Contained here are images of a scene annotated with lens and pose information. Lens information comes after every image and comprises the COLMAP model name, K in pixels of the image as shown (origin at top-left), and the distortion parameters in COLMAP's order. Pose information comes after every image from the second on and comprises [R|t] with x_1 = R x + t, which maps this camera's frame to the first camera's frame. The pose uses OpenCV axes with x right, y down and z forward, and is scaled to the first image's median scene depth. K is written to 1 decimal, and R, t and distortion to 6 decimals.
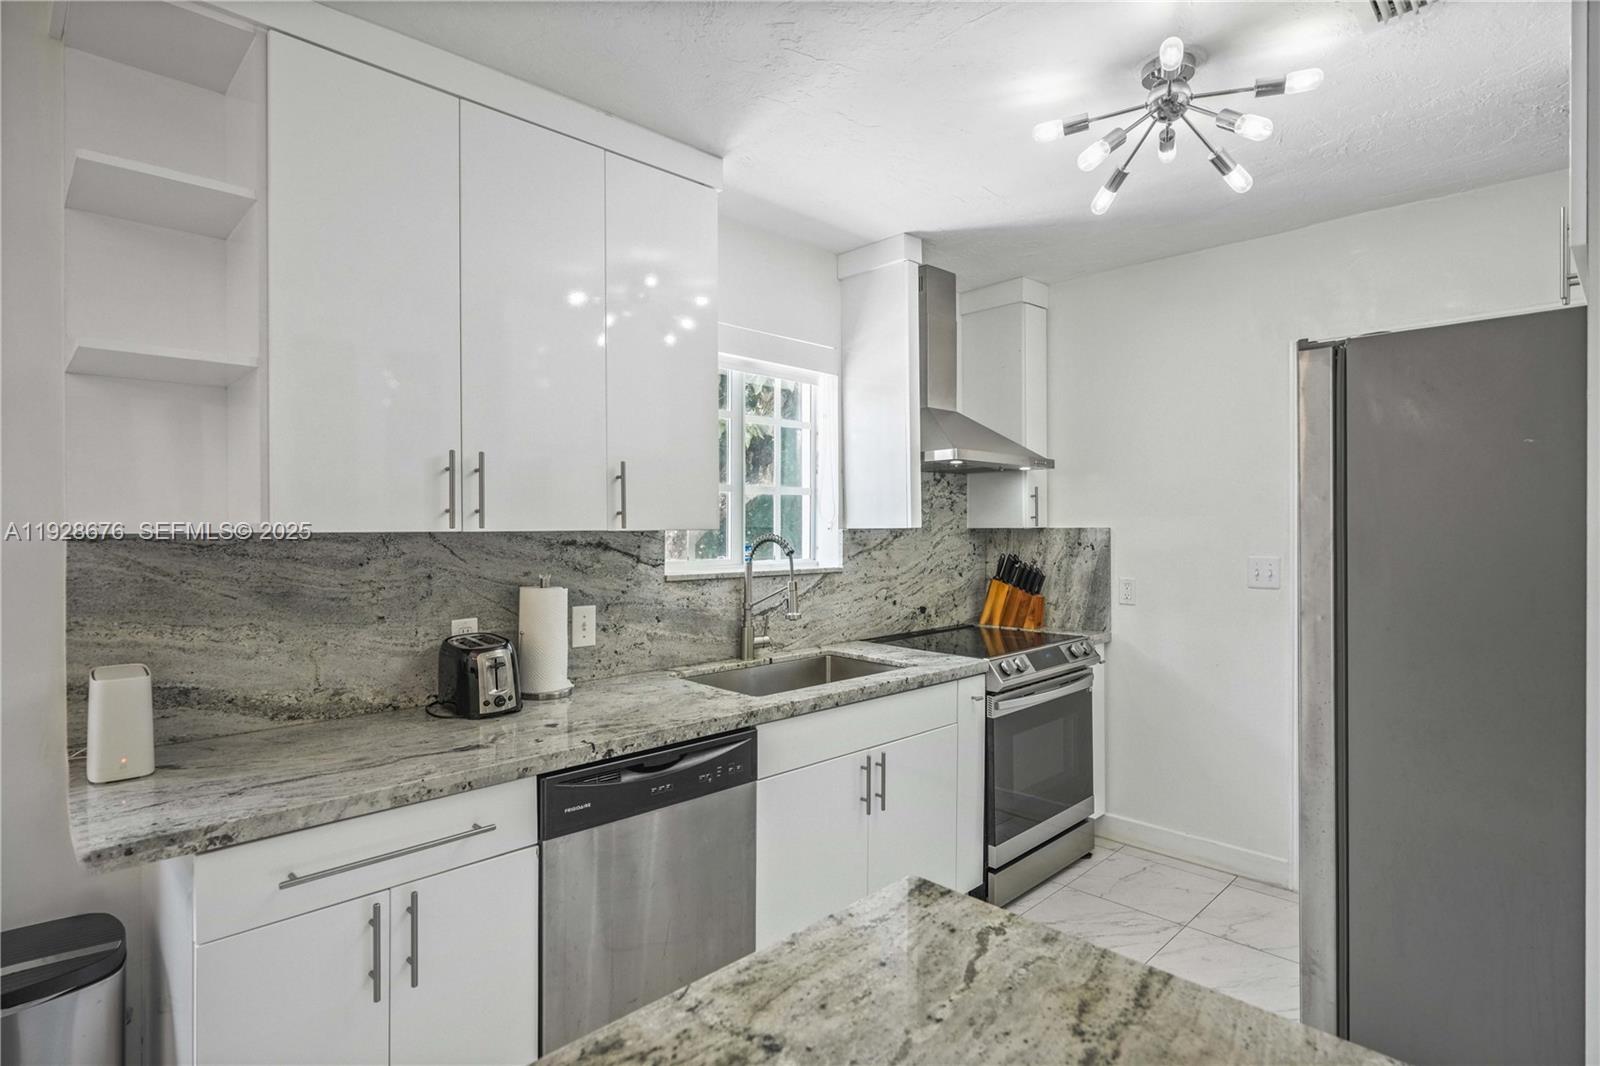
lens RADIAL K [[817.6, 0, 813.6], [0, 817.6, 525.6], [0, 0, 1]] dist [-0.000976, 0.001710]
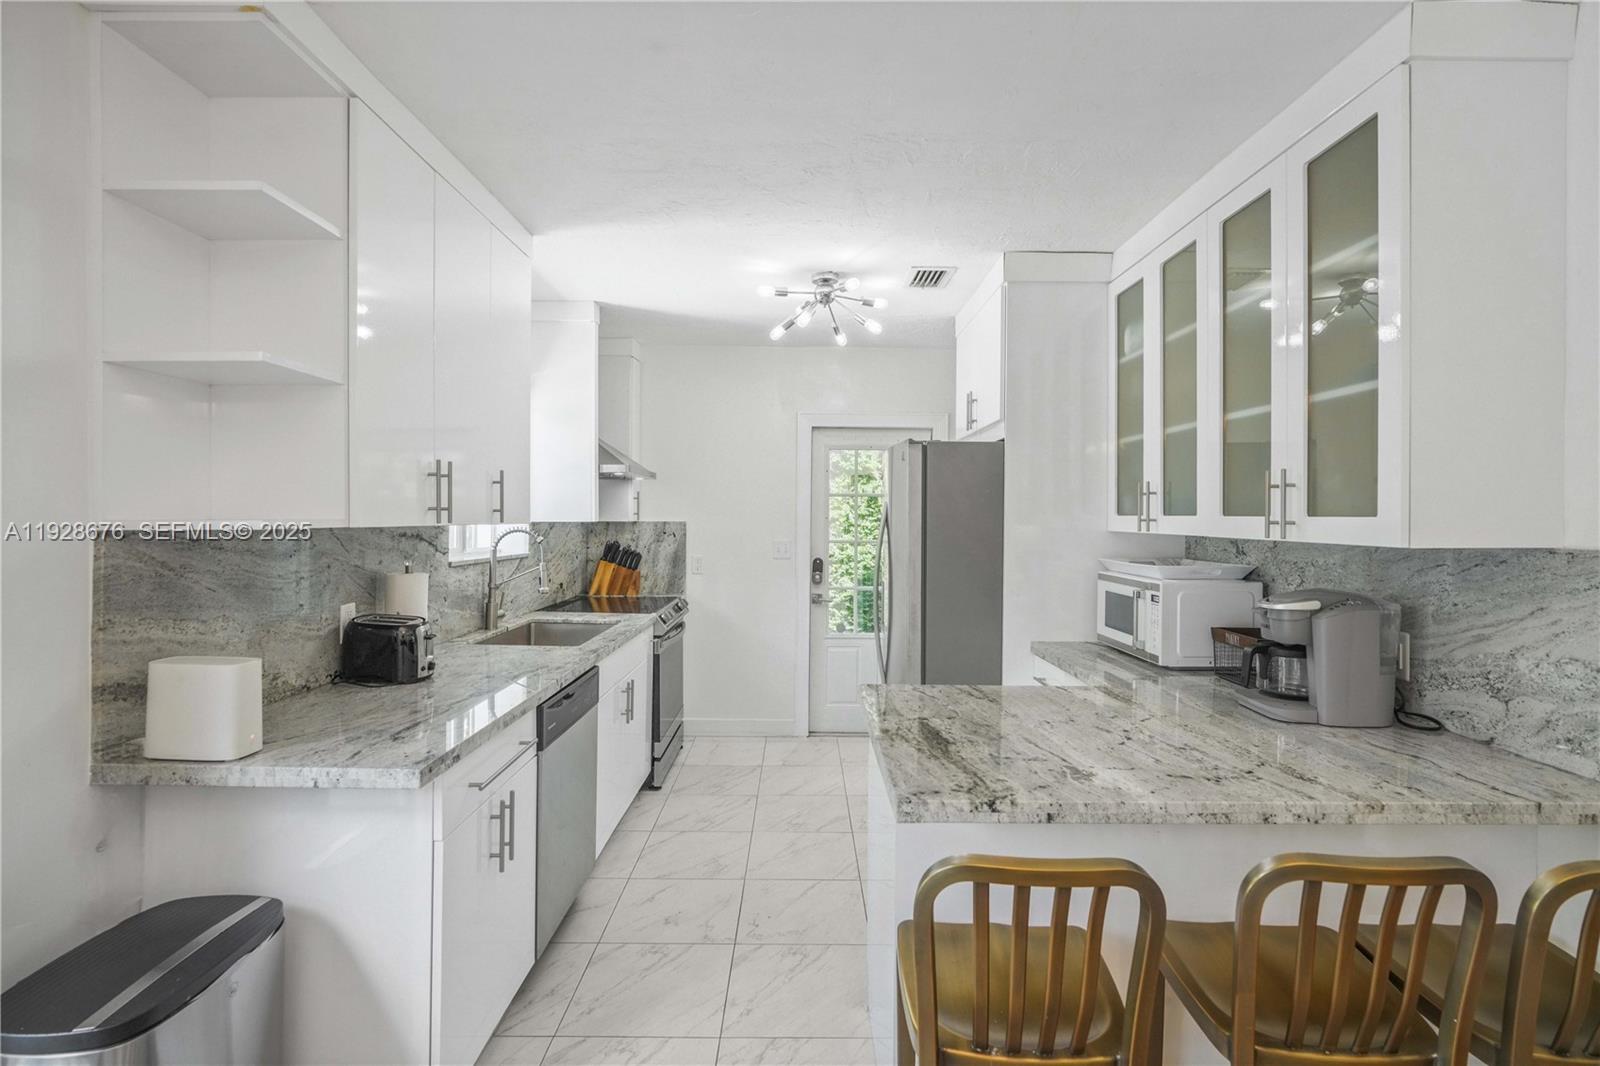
lens RADIAL K [[755.7, 0, 802.2], [0, 755.7, 518.8], [0, 0, 1]] dist [0.001058, 0.000477]
pose [[0.706527, 0.006306, 0.707658, -0.734840], [-0.008979, 0.999960, 0.000054, -0.007040], [-0.707629, -0.006392, 0.706555, -0.162839]]
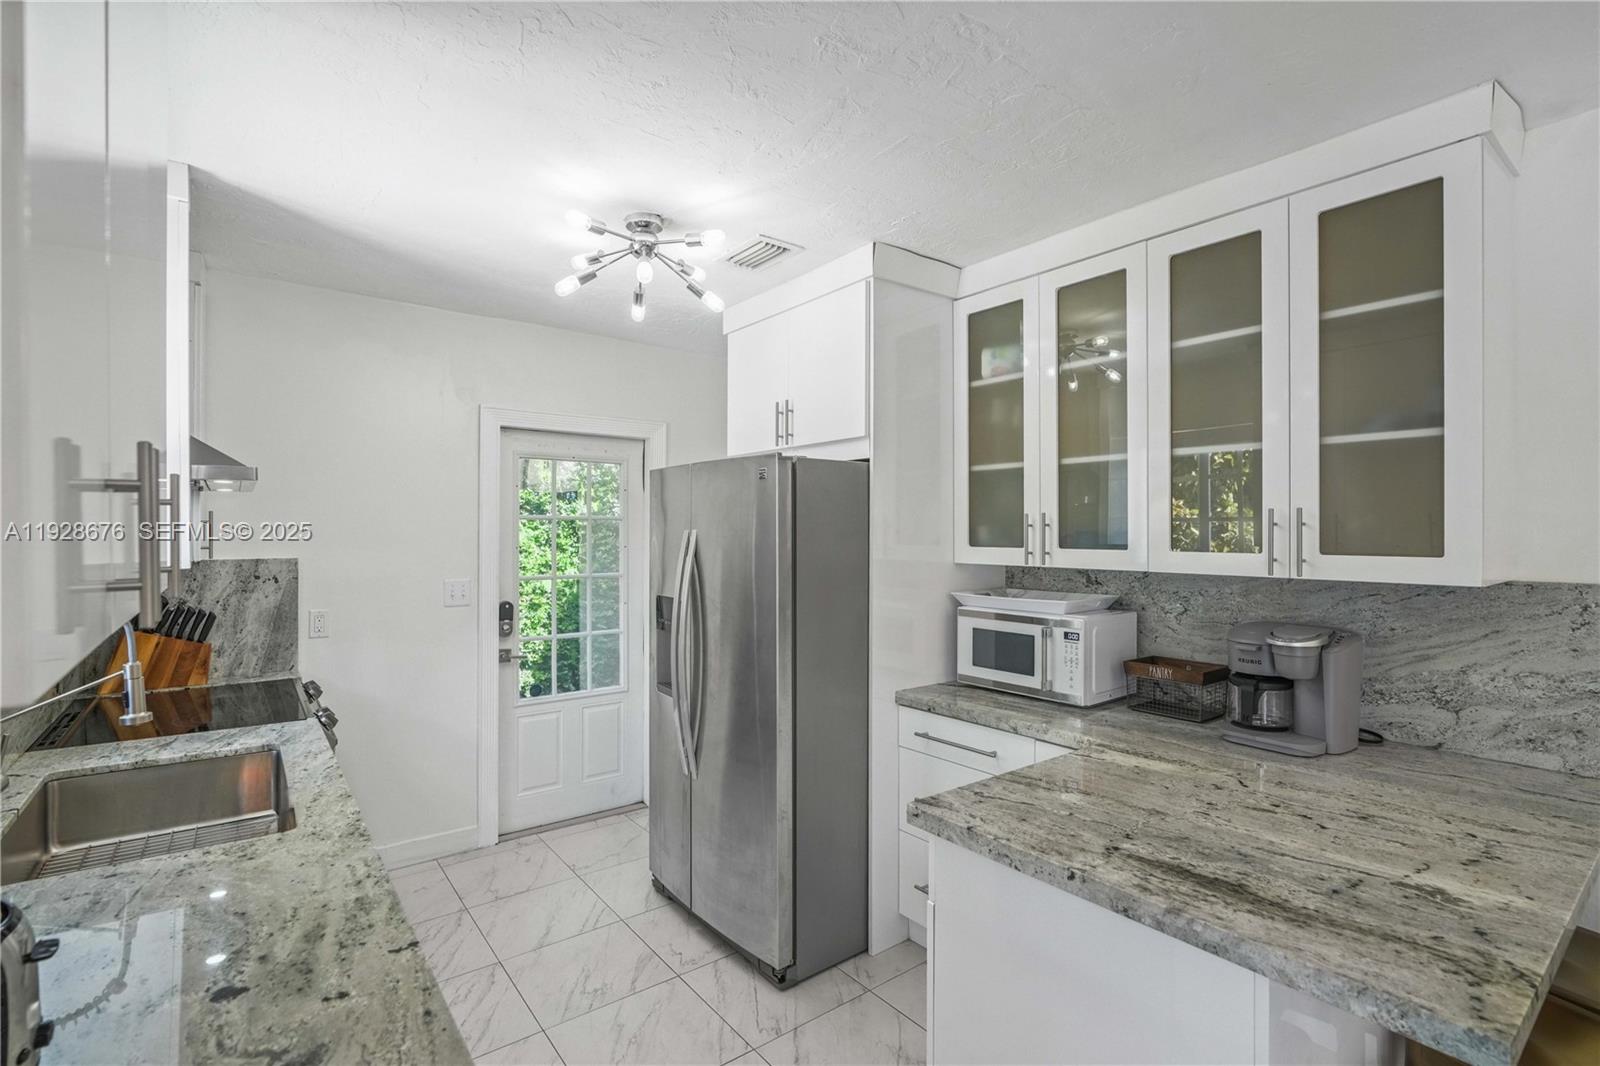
lens RADIAL K [[743.3, 0, 800.0], [0, 743.3, 533.0], [0, 0, 1]] dist [-0.002940, 0.000445]
pose [[0.132401, 0.004582, 0.991186, -0.663686], [0.000475, 0.999989, -0.004686, -0.036018], [-0.991196, 0.001091, 0.132397, 0.526243]]
